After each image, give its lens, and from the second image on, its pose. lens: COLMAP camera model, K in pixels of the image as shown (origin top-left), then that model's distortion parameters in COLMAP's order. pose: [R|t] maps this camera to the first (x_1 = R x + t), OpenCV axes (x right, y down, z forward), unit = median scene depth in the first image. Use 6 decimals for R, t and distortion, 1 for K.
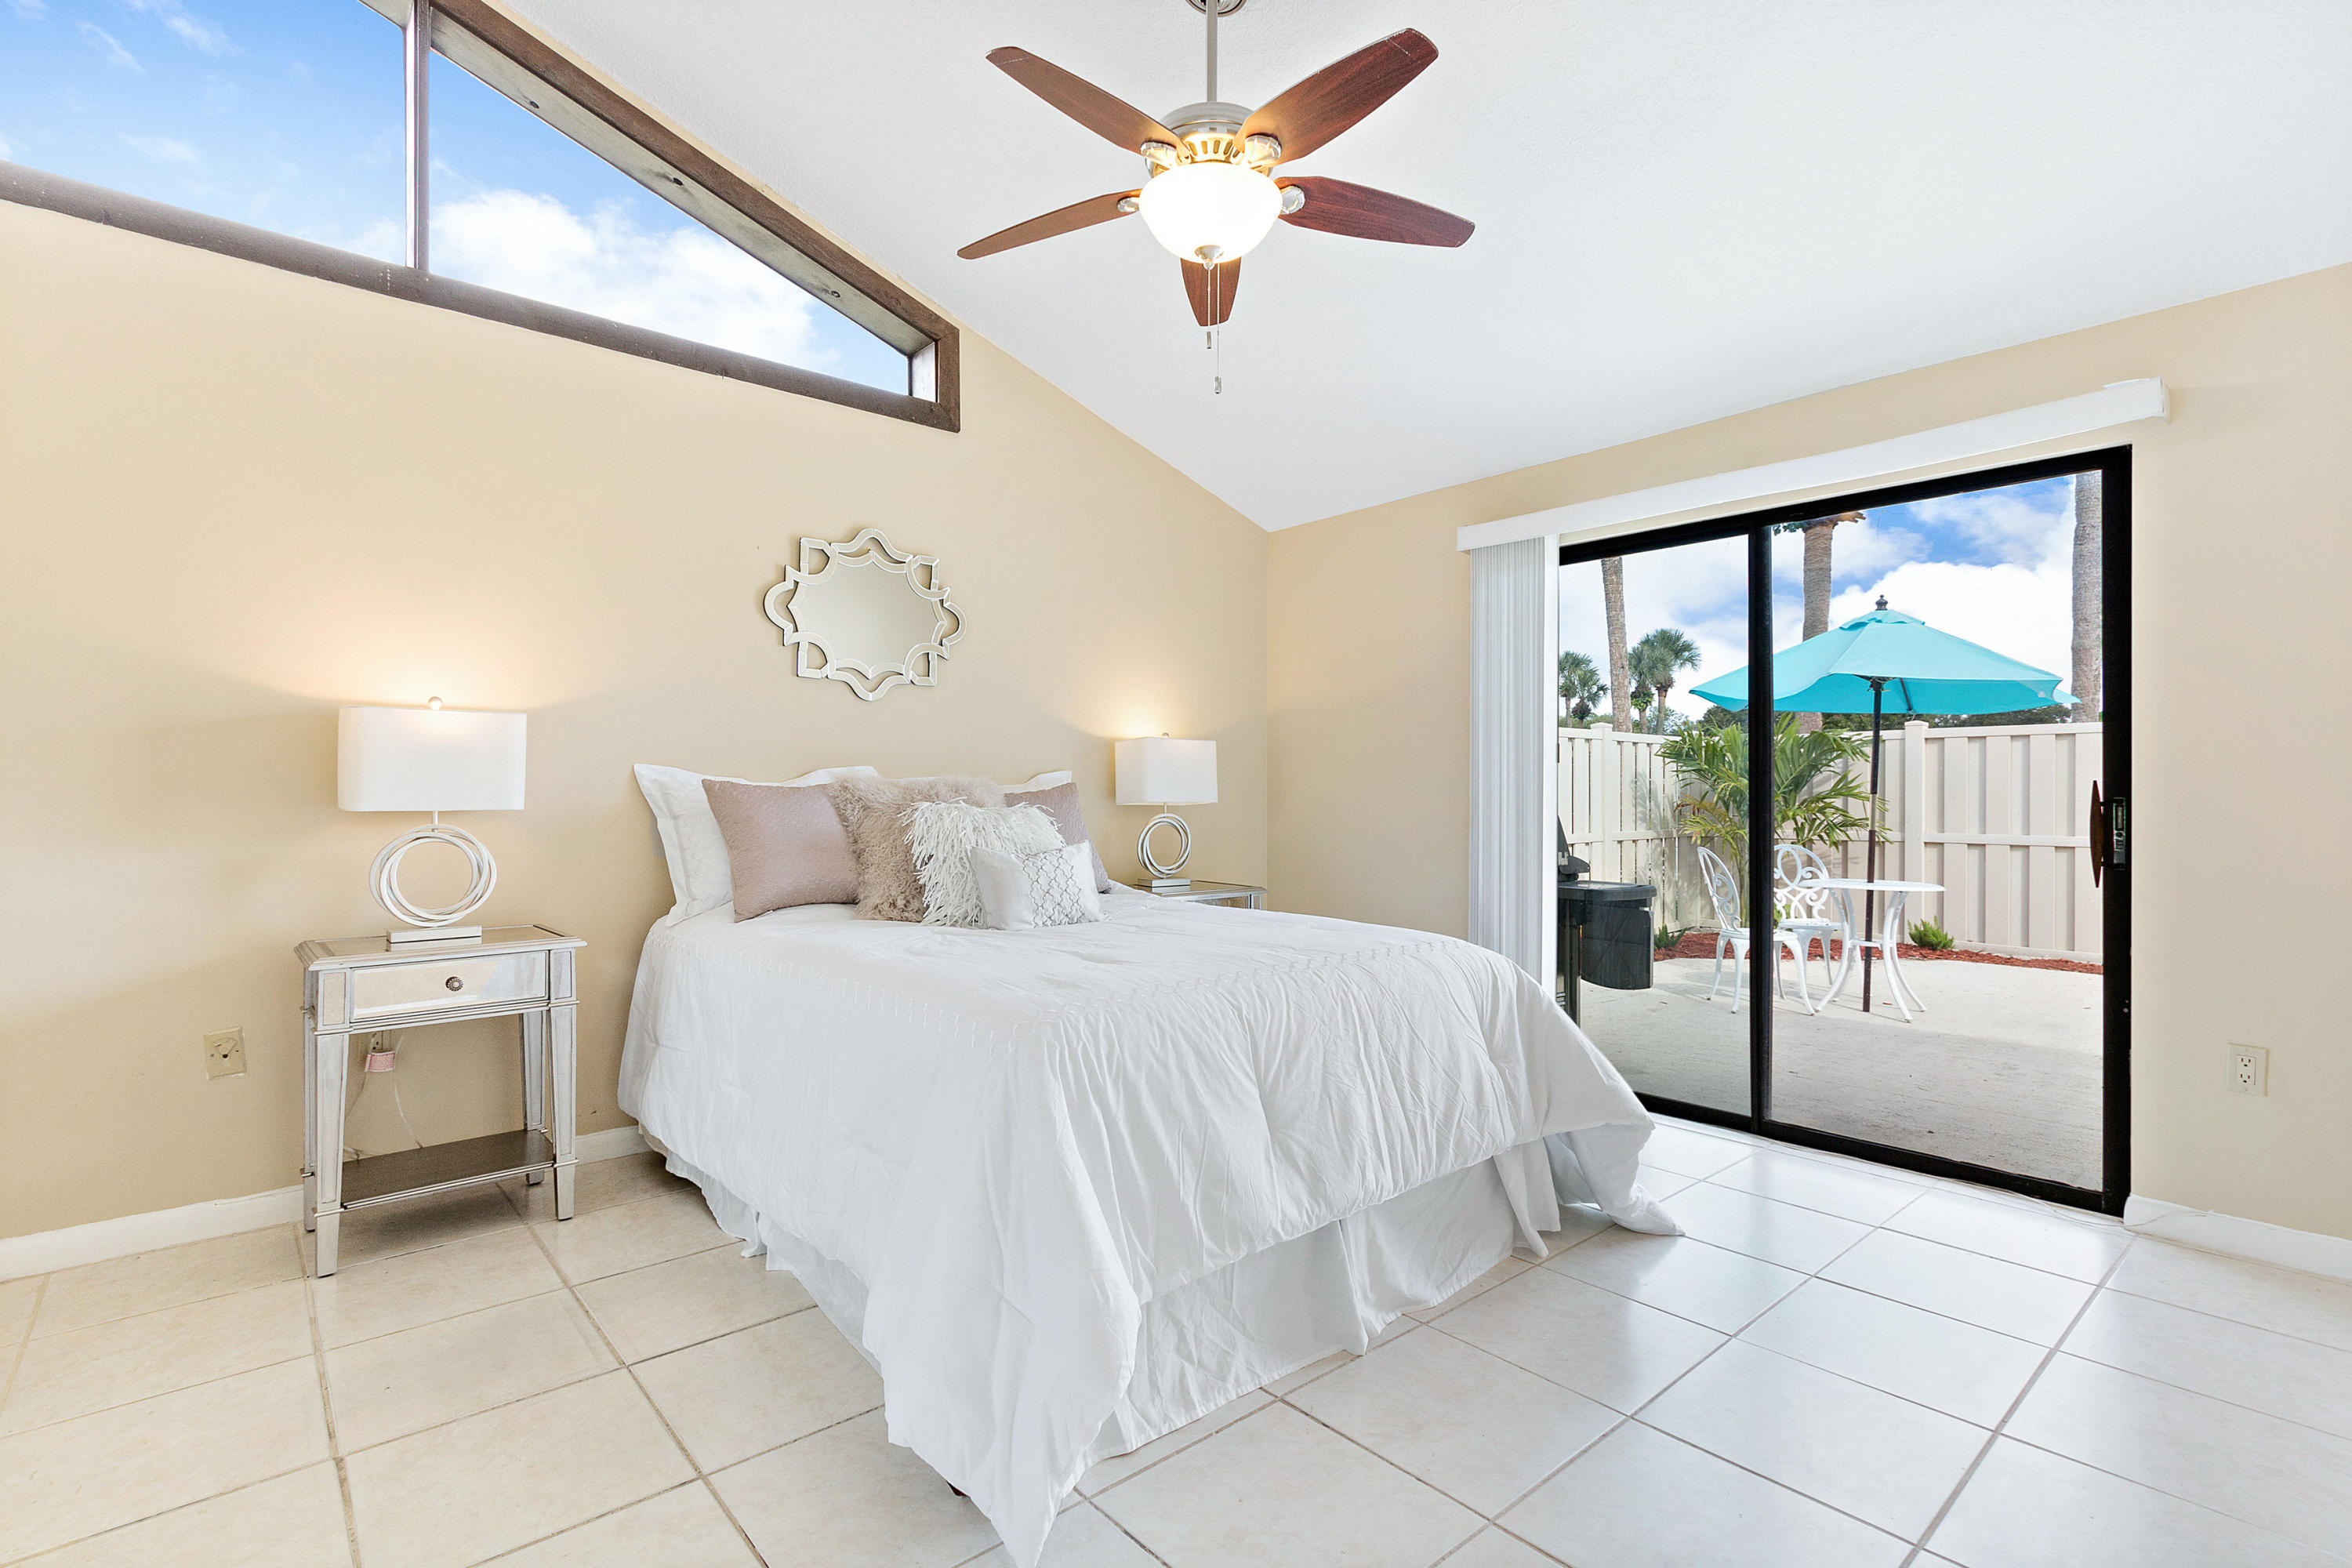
lens RADIAL K [[1083.7, 0, 1151.3], [0, 1083.7, 802.6], [0, 0, 1]] dist [0.001798, -0.000489]
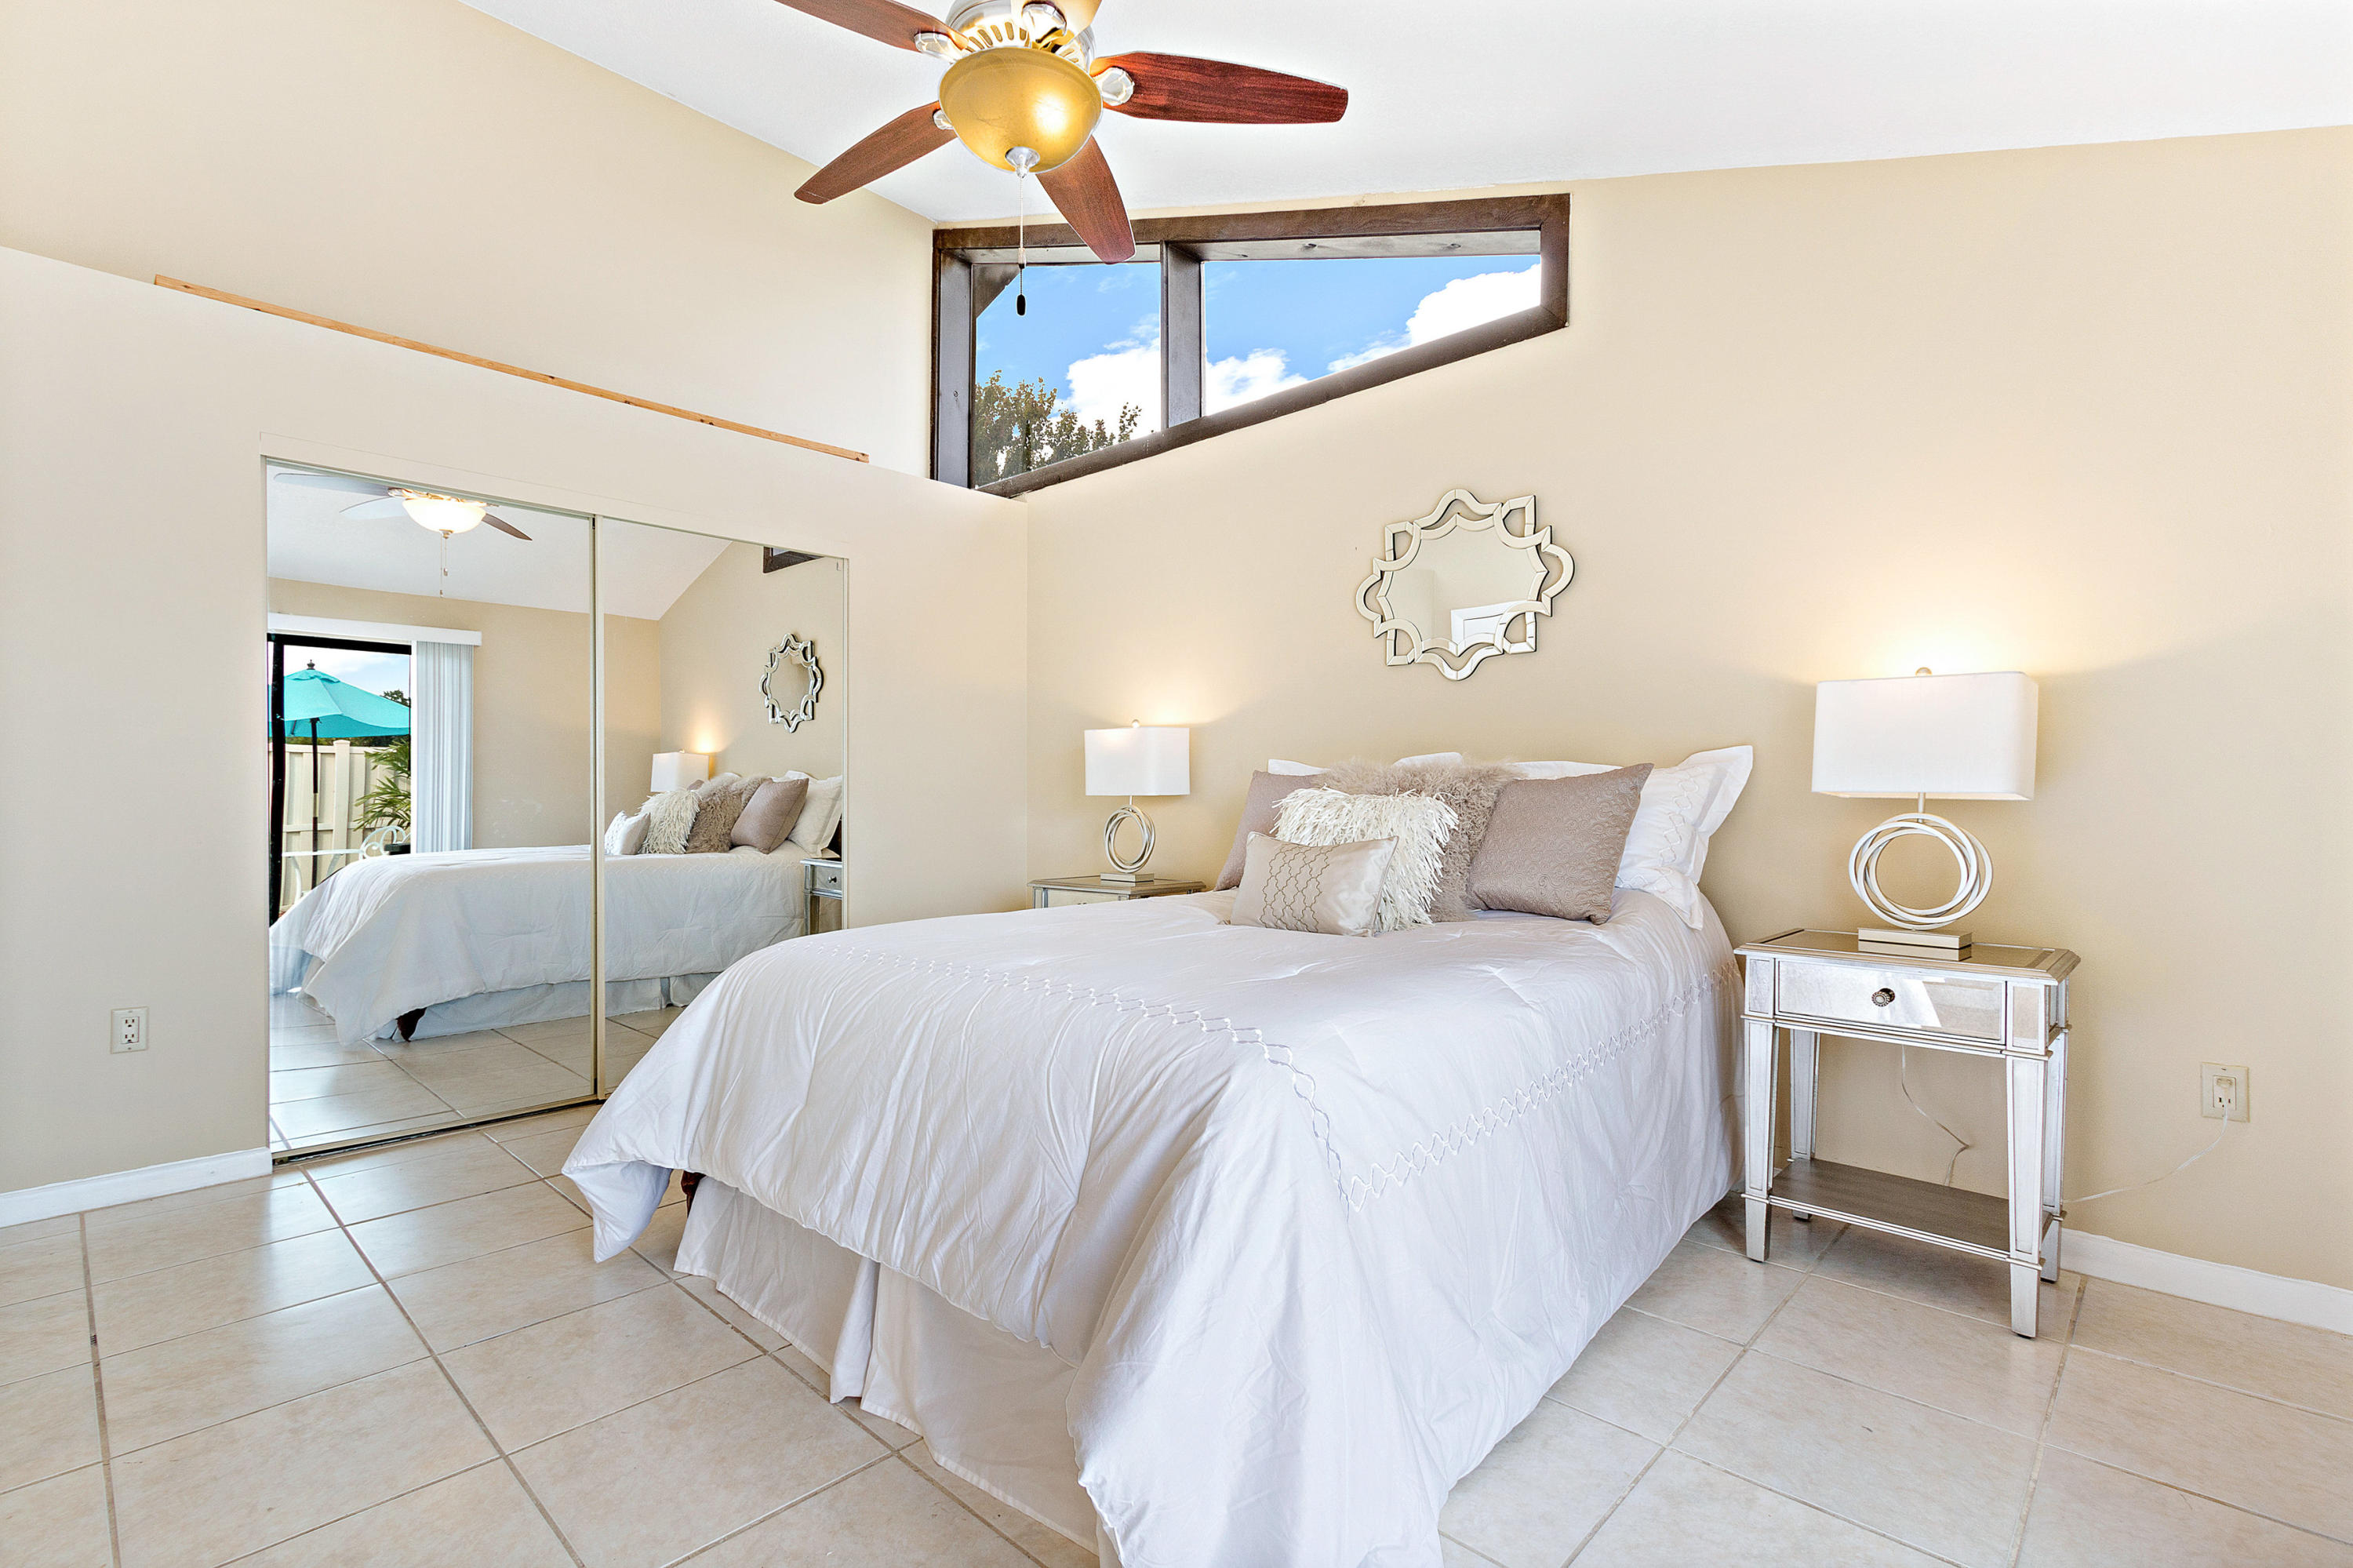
lens RADIAL K [[1084.2, 0, 1151.8], [0, 1084.2, 802.6], [0, 0, 1]] dist [0.001798, -0.000489]
pose [[0.099208, 0.007276, -0.995040, 0.626943], [-0.009201, 0.999937, 0.006394, 0.005547], [0.995024, 0.008521, 0.099268, 0.664519]]
